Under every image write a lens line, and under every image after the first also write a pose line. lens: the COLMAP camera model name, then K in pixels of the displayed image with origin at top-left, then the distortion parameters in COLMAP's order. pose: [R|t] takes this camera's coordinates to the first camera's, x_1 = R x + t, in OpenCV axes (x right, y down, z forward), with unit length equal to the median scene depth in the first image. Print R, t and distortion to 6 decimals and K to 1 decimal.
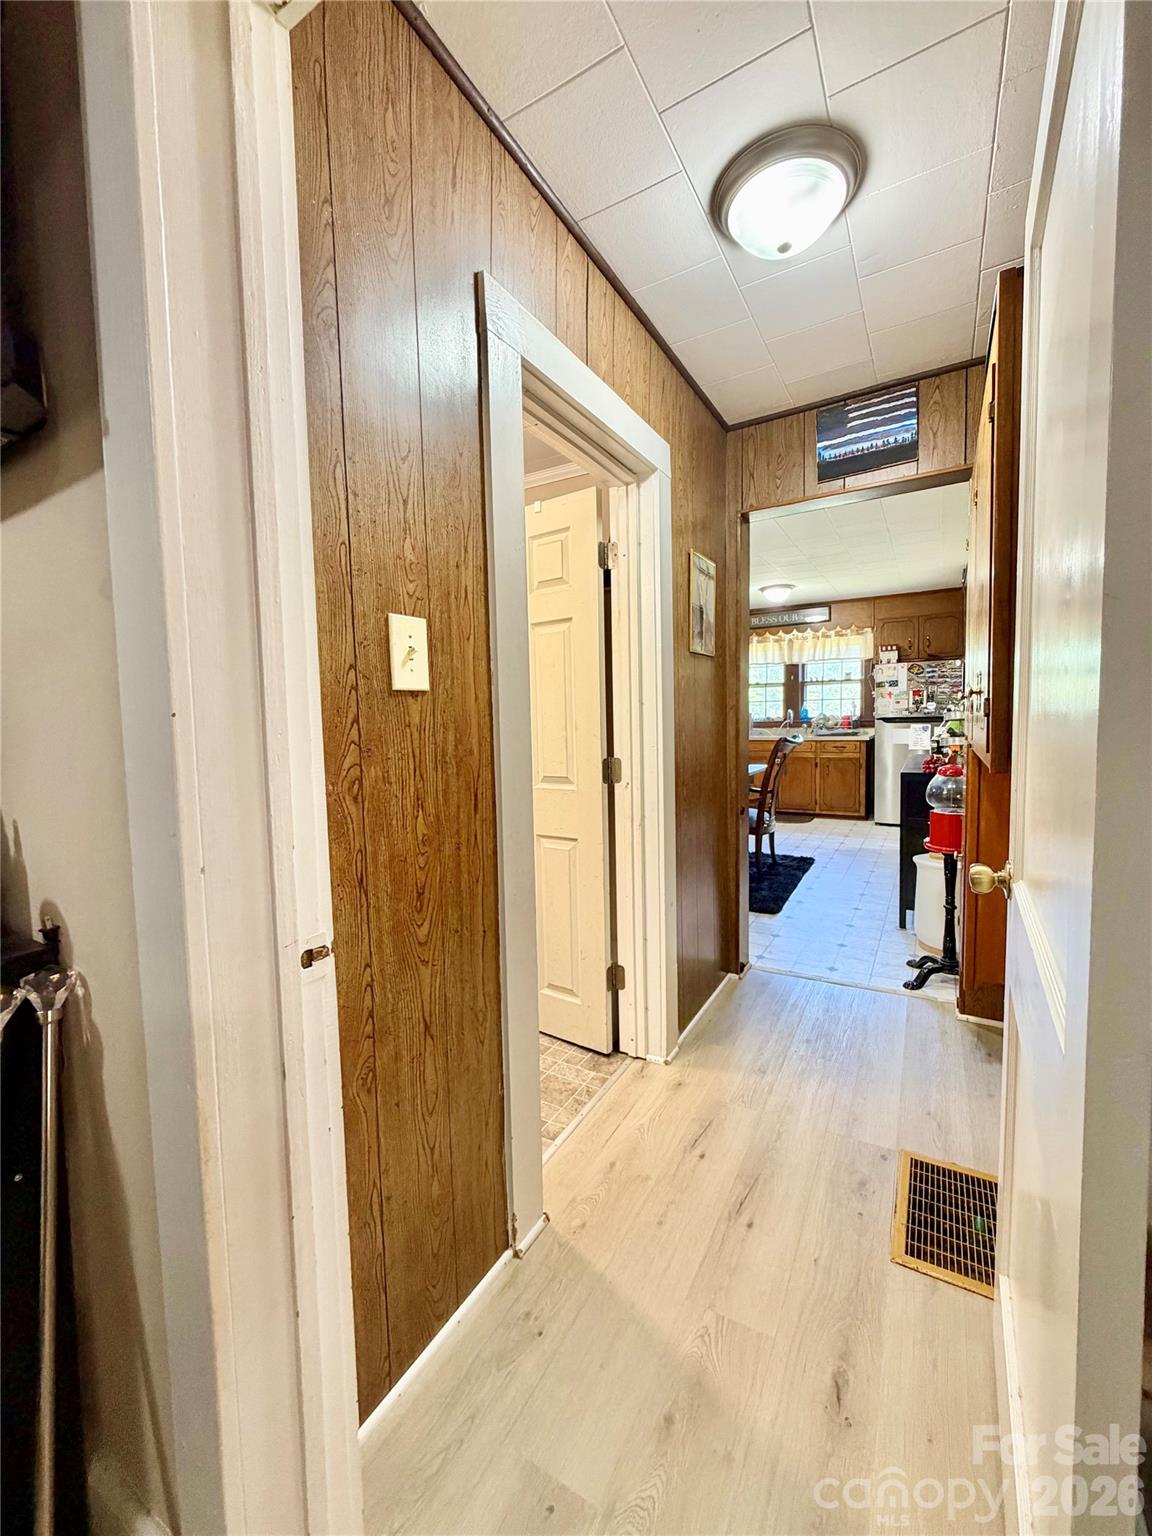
lens RADIAL K [[607.3, 0, 576.4], [0, 607.3, 762.6], [0, 0, 1]] dist [-0.001059, -0.000004]
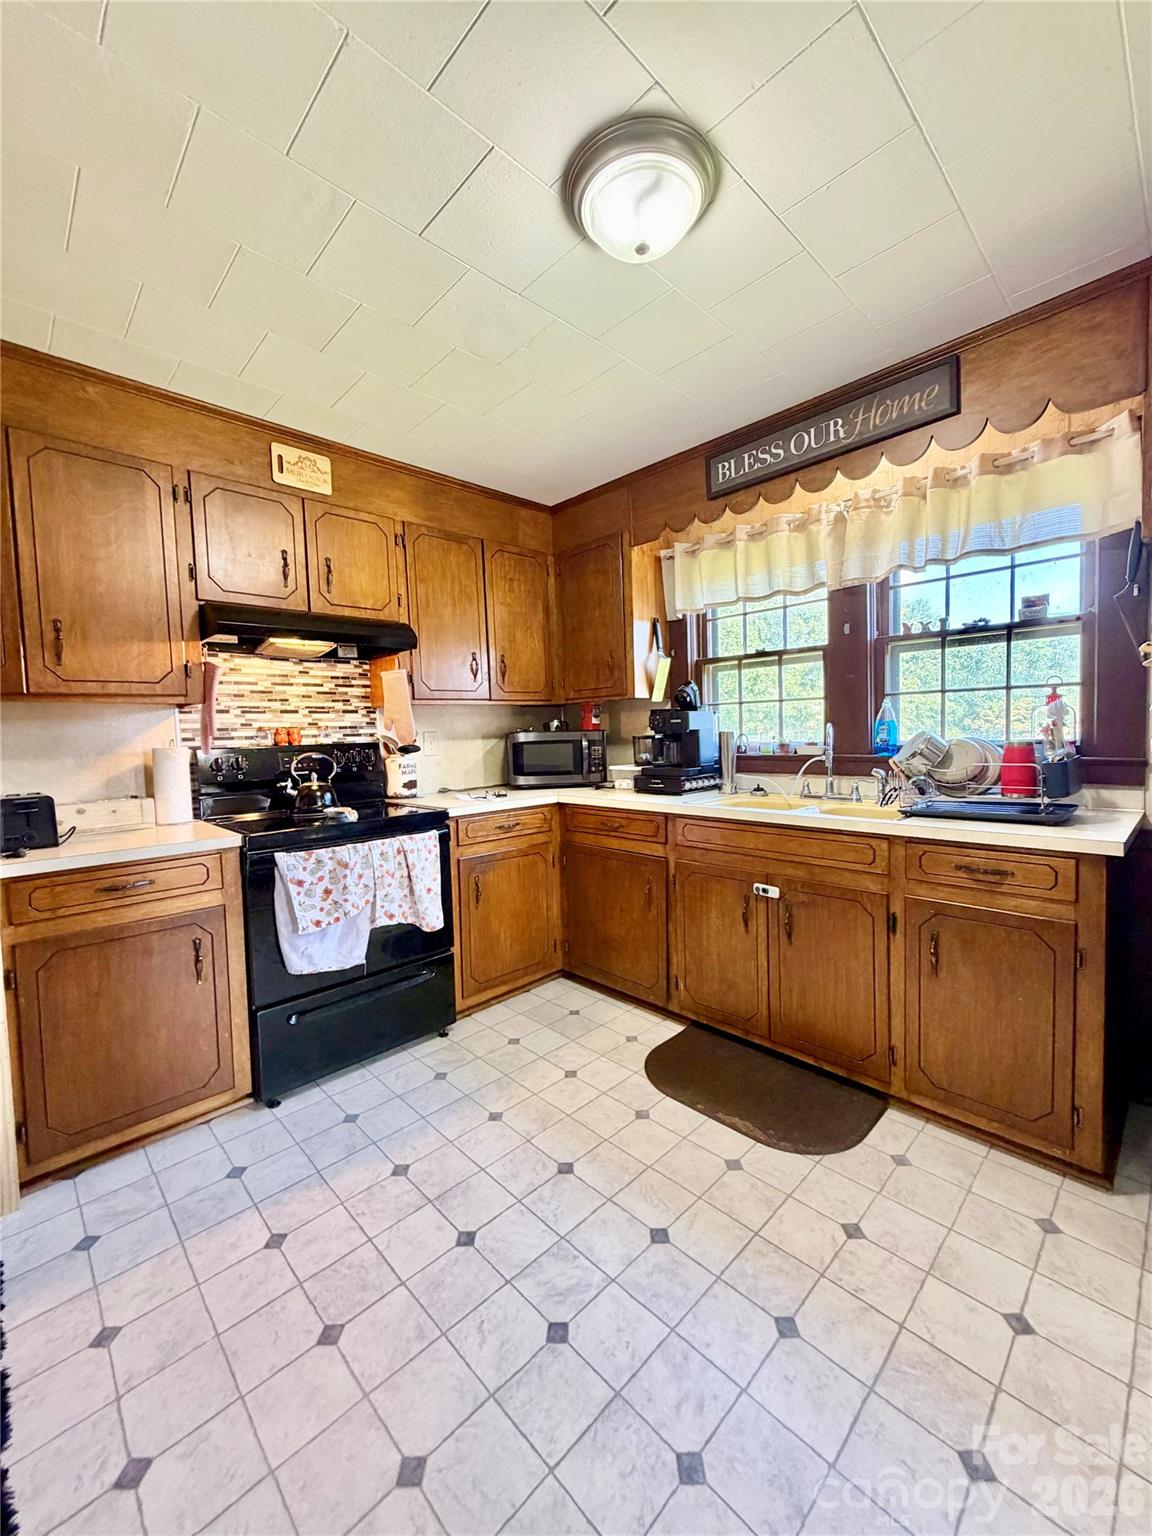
lens RADIAL K [[607.3, 0, 576.4], [0, 607.3, 762.6], [0, 0, 1]] dist [-0.001059, -0.000004]
pose [[0.966063, 0.005753, -0.258244, 0.305718], [-0.009782, 0.999850, -0.014321, -0.059632], [0.258123, 0.016361, 0.965974, 0.649492]]
